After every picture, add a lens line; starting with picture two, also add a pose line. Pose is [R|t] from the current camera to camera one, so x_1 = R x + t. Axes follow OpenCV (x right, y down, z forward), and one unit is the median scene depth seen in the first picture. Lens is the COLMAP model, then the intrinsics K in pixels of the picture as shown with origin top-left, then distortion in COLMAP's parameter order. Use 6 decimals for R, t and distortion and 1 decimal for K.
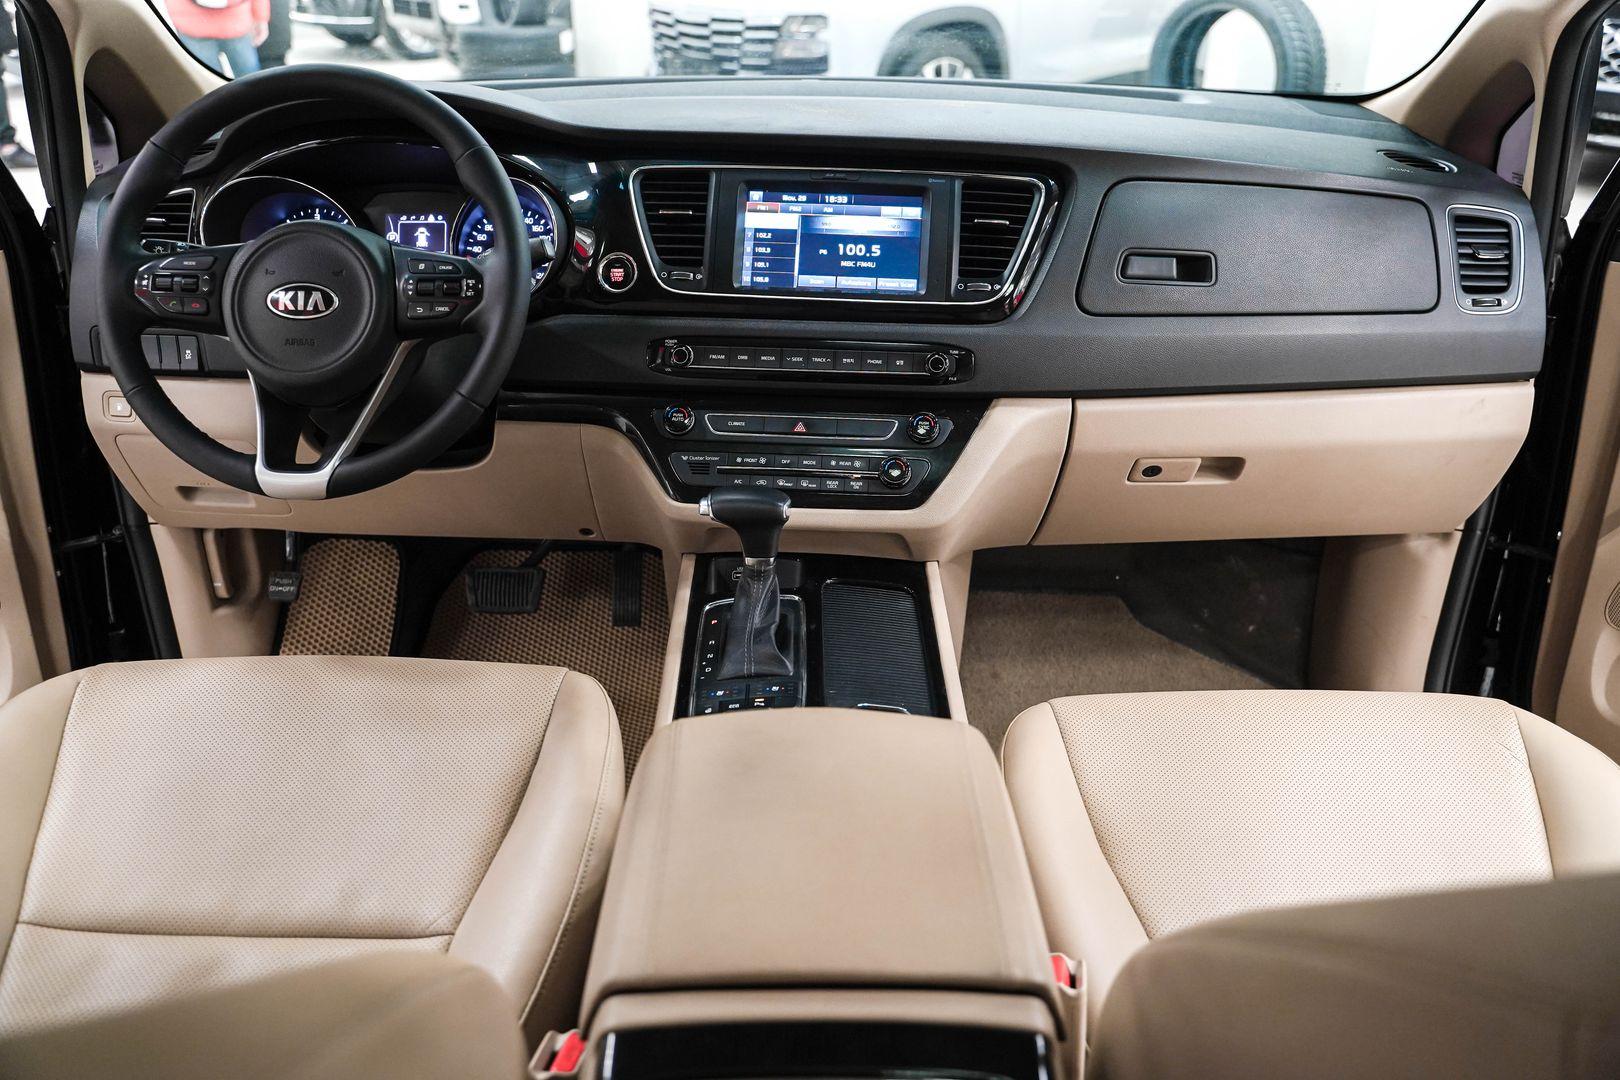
lens RADIAL K [[1310.5, 0, 816.3], [0, 1310.5, 528.2], [0, 0, 1]] dist [-0.105517, 0.080567]
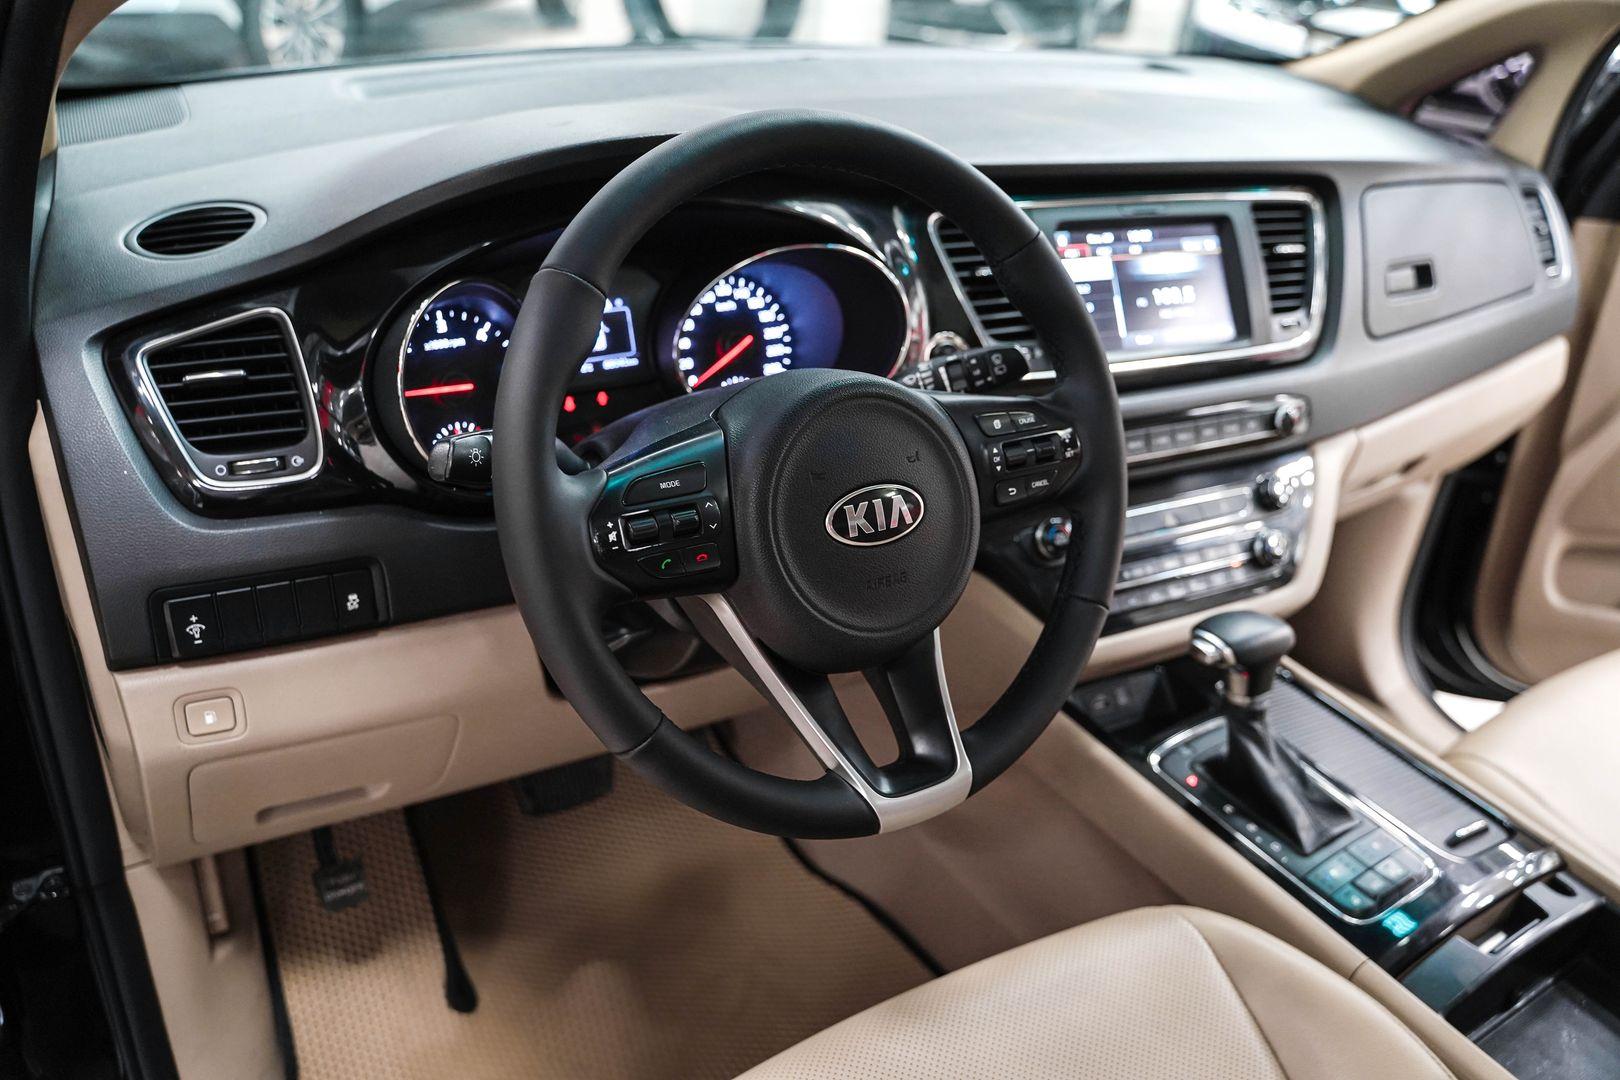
lens RADIAL K [[1310.5, 0, 803.9], [0, 1310.5, 535.5], [0, 0, 1]] dist [-0.105517, 0.080567]
pose [[0.841073, -0.208142, 0.499272, -0.612947], [0.164717, 0.977720, 0.130121, -0.209772], [-0.515233, -0.027203, 0.856619, 0.406000]]
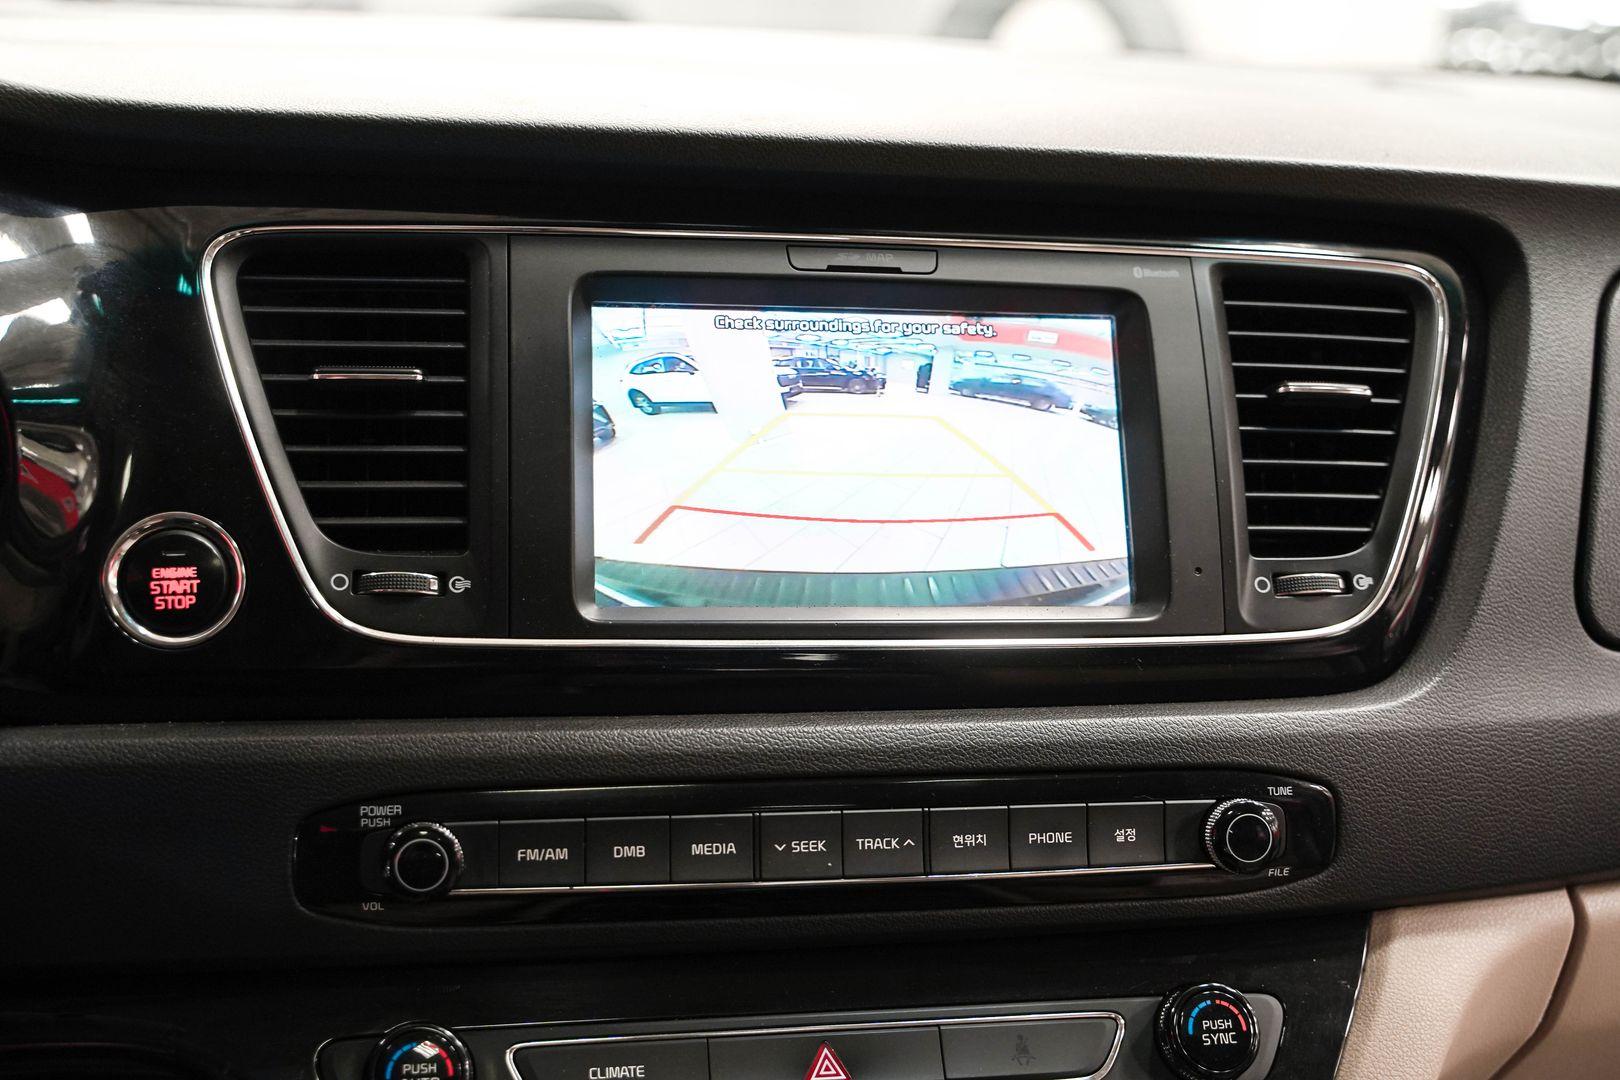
lens RADIAL K [[1800.2, 0, 812.4], [0, 1800.2, 532.9], [0, 0, 1]] dist [0.010078, 0.000000]
pose [[0.967464, -0.038261, 0.250100, -0.115090], [0.064592, 0.993094, -0.097936, -0.157837], [-0.244626, 0.110904, 0.963254, 0.569749]]
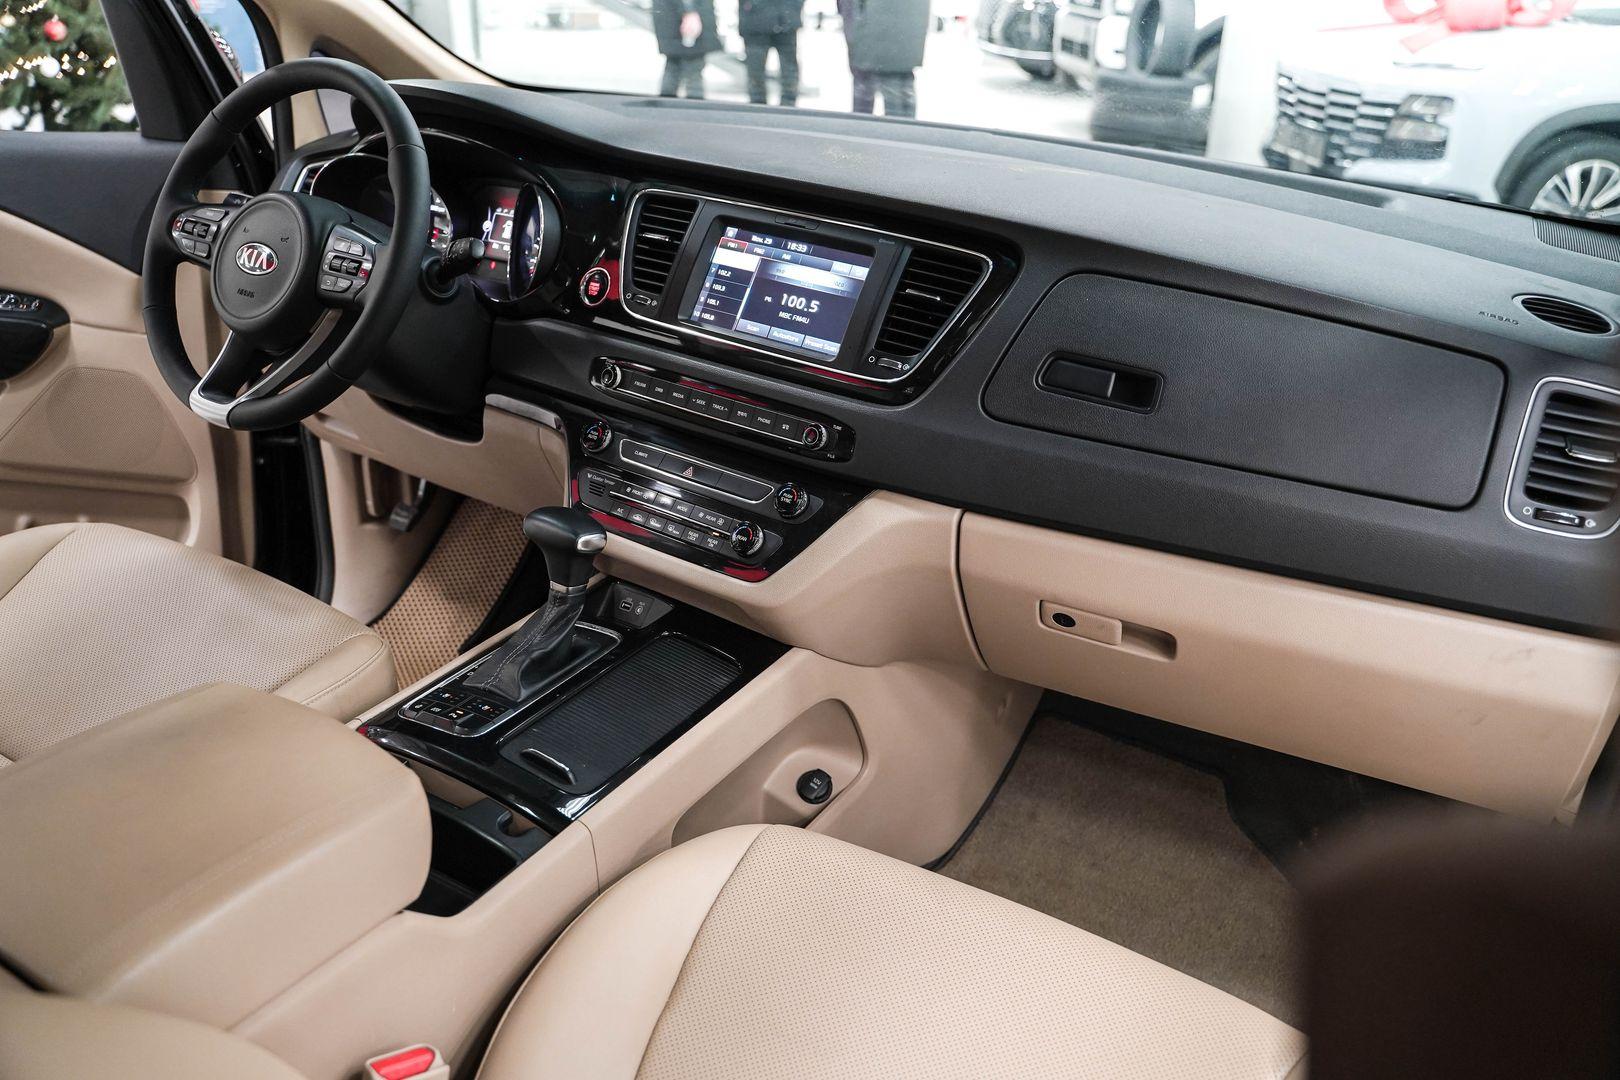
lens RADIAL K [[1310.5, 0, 846.6], [0, 1310.5, 512.0], [0, 0, 1]] dist [-0.105517, 0.080567]
pose [[0.860722, 0.234836, -0.451674, 0.519148], [-0.255965, 0.966573, 0.014769, -0.090839], [0.440044, 0.102901, 0.892061, 0.194075]]
